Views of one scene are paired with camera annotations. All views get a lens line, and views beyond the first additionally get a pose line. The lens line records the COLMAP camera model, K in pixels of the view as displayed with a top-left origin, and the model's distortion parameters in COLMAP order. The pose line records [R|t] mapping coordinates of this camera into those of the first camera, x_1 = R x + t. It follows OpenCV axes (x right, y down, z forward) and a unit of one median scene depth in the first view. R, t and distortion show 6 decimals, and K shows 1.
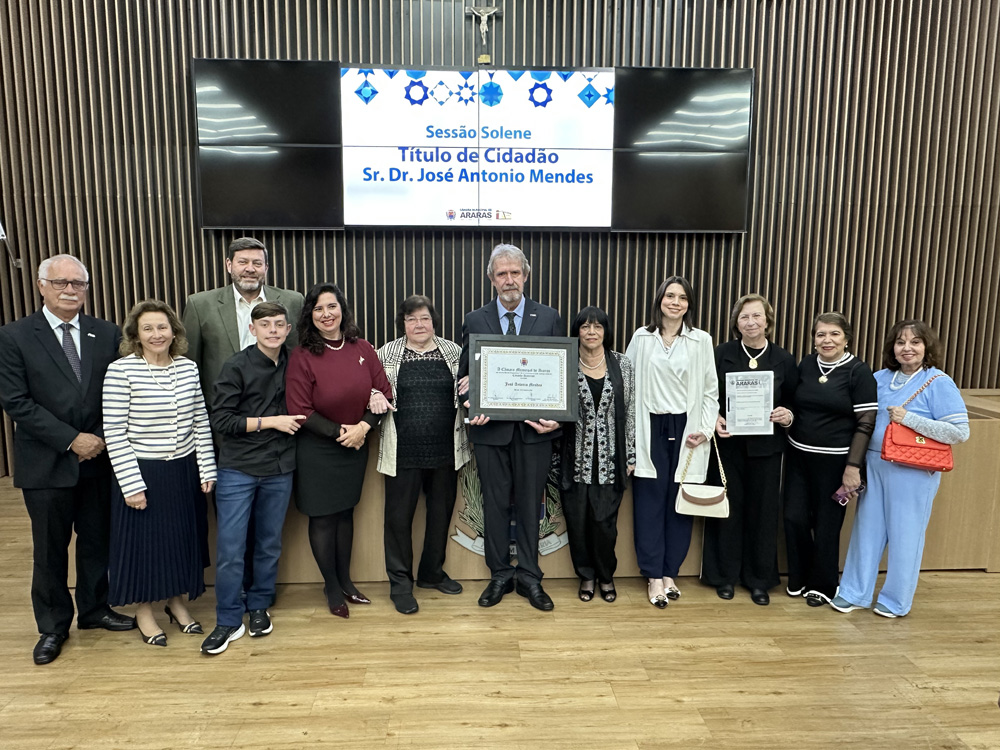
lens RADIAL K [[703.0, 0, 492.8], [0, 703.0, 378.1], [0, 0, 1]] dist [0.020413, -0.023363]
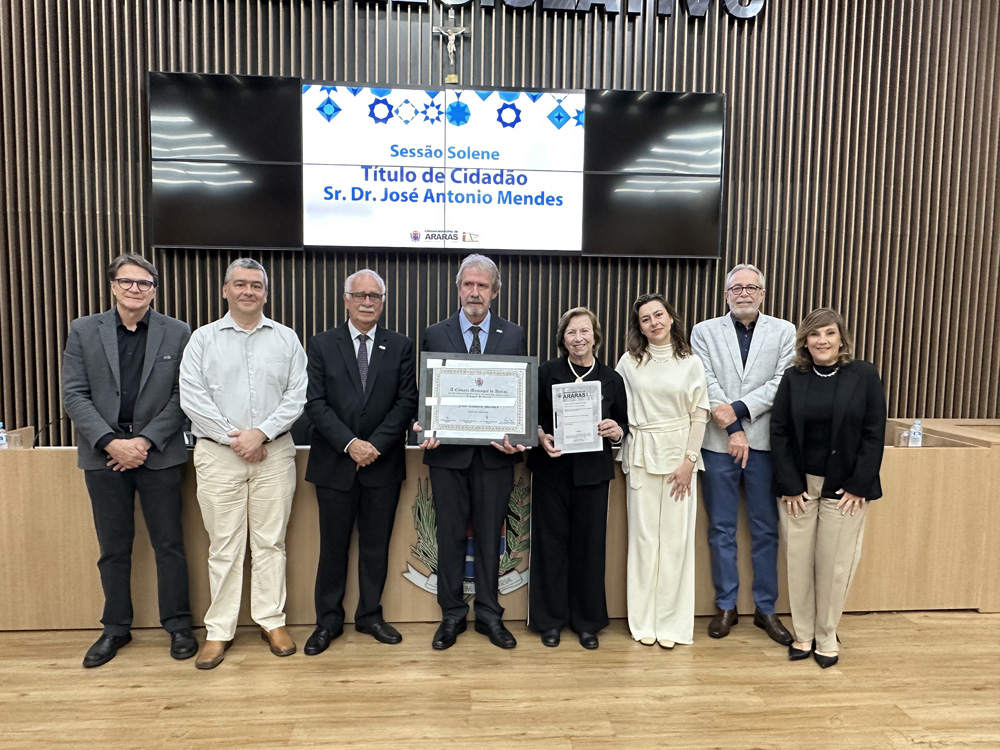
lens RADIAL K [[703.0, 0, 493.7], [0, 703.0, 377.9], [0, 0, 1]] dist [0.020413, -0.023363]
pose [[0.999641, 0.006970, 0.025874, 0.024150], [-0.005413, 0.998199, -0.059750, 0.018579], [-0.026244, 0.059588, 0.997878, 0.050825]]
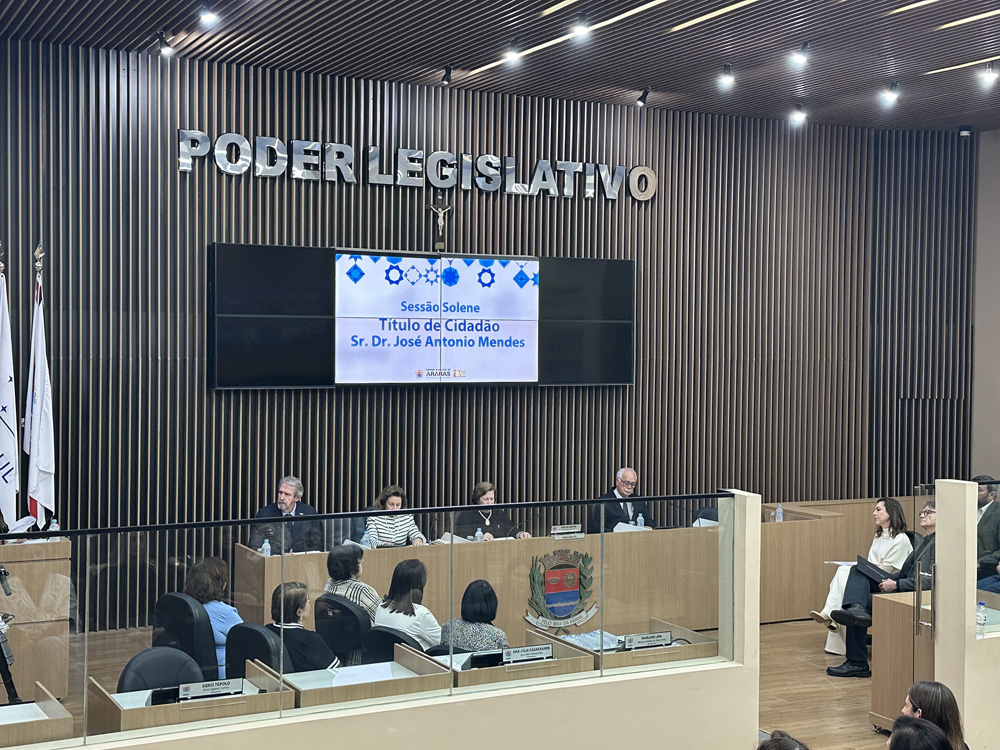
lens RADIAL K [[1380.6, 0, 470.4], [0, 1380.6, 382.5], [0, 0, 1]] dist [0.036542, 0.000000]
pose [[0.913806, -0.007830, 0.406076, -0.941351], [0.049657, 0.994467, -0.092570, 0.001600], [-0.403105, 0.104756, 0.909139, -1.165139]]
